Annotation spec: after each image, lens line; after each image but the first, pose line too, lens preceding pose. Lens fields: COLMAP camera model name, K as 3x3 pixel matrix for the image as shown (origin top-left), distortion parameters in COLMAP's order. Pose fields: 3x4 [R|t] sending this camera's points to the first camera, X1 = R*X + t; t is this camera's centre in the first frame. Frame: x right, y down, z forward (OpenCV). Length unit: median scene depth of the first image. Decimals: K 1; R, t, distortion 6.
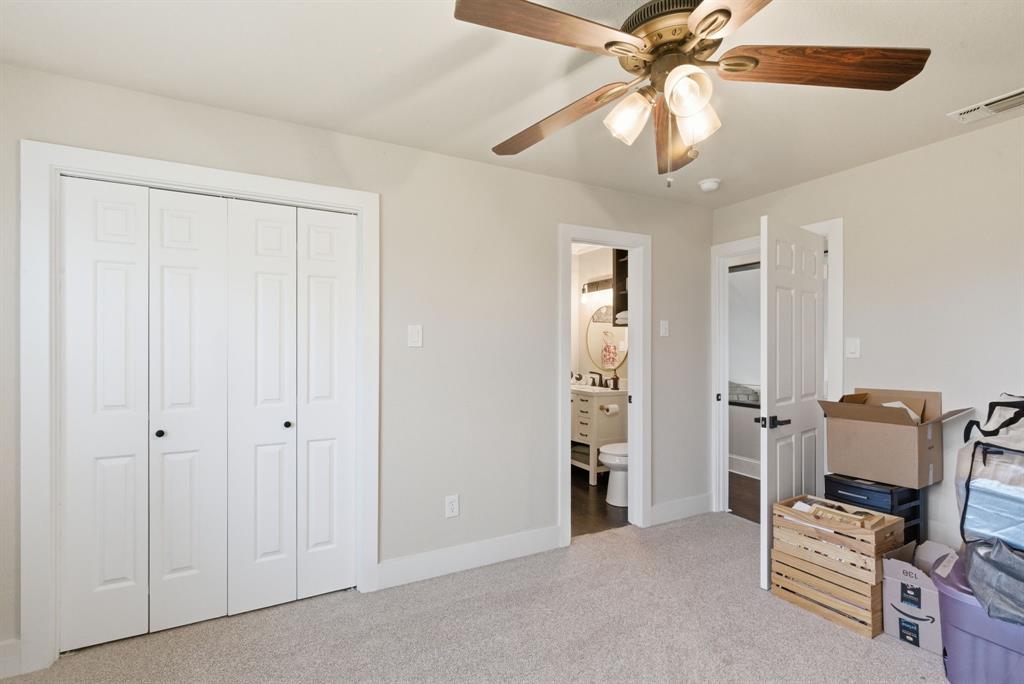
lens RADIAL K [[478.6, 0, 512.0], [0, 478.6, 342.0], [0, 0, 1]] dist [-0.000612, -0.000121]
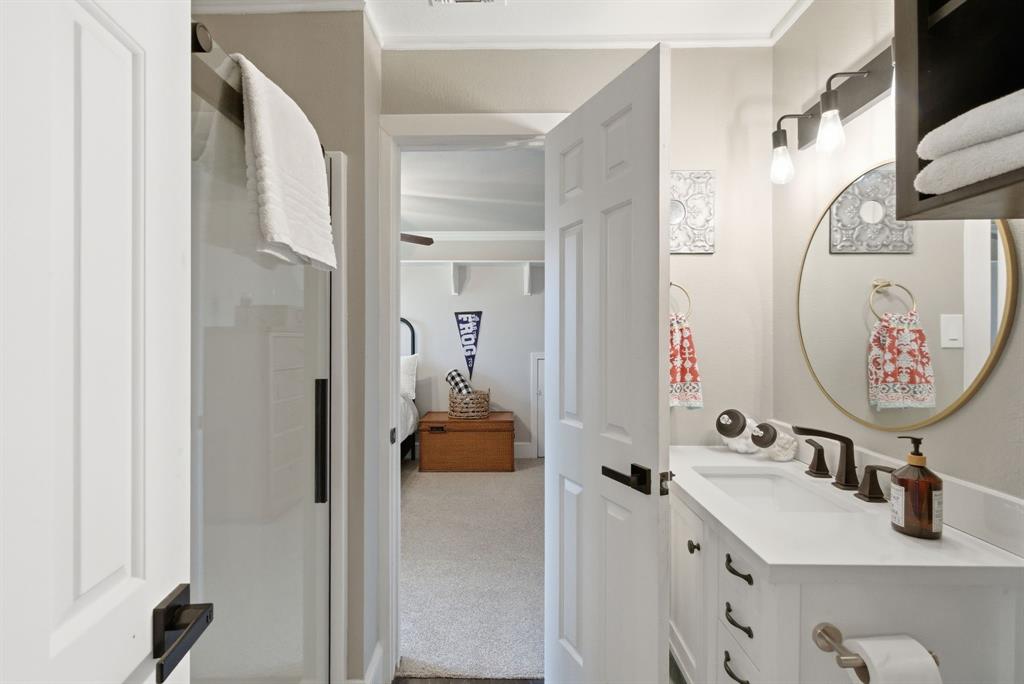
lens RADIAL K [[488.3, 0, 512.4], [0, 488.3, 330.9], [0, 0, 1]] dist [-0.001214, -0.000246]
pose [[0.880906, -0.003891, -0.473275, 0.148562], [0.004193, 0.999991, -0.000415, 0.008536], [0.473272, -0.001619, 0.880915, 0.673195]]
